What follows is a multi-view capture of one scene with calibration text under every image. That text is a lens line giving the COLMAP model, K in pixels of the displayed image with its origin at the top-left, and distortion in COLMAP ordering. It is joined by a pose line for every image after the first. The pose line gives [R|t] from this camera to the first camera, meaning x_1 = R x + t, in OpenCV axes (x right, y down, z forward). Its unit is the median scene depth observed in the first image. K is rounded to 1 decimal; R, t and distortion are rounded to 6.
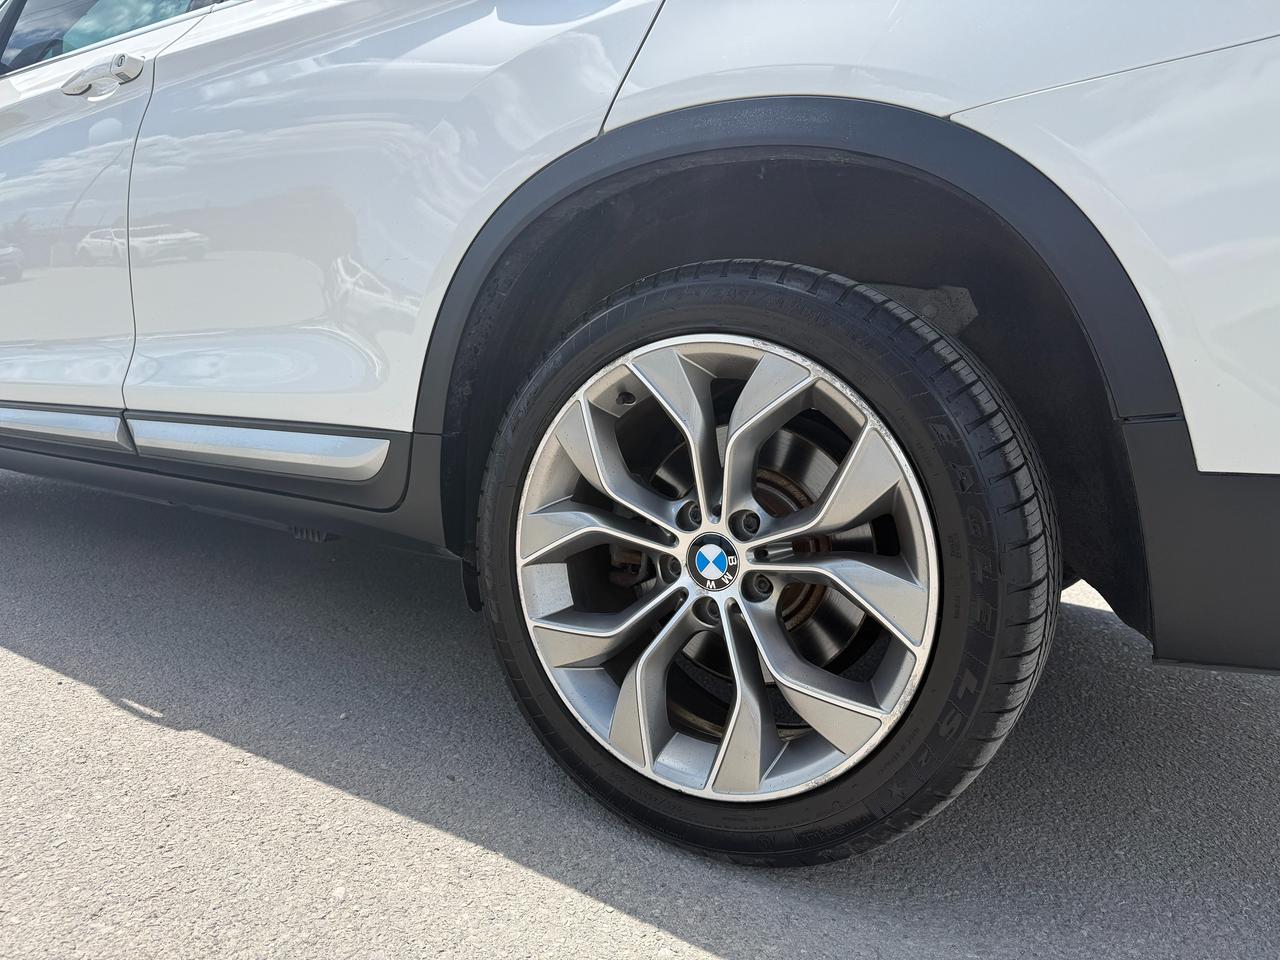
lens RADIAL K [[925.0, 0, 640.0], [0, 925.0, 480.0], [0, 0, 1]] dist [0.018990, -0.001665]
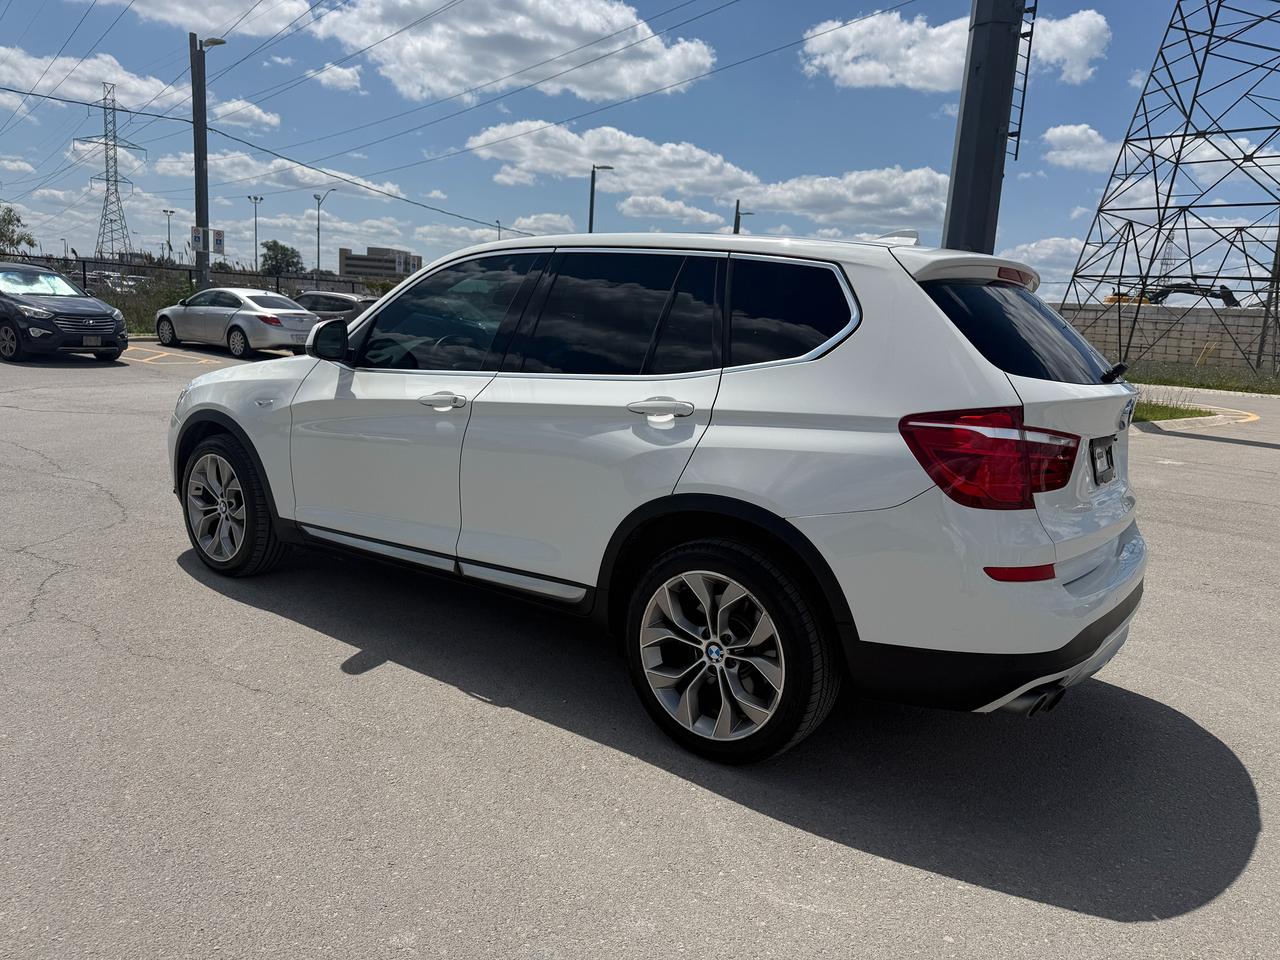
lens RADIAL K [[910.6, 0, 640.0], [0, 910.6, 480.0], [0, 0, 1]] dist [-0.008198, -0.007036]
pose [[0.994801, -0.004550, -0.101733, 0.132370], [0.010316, 0.998365, 0.056222, -0.548975], [0.101311, -0.056979, 0.993222, -1.572095]]
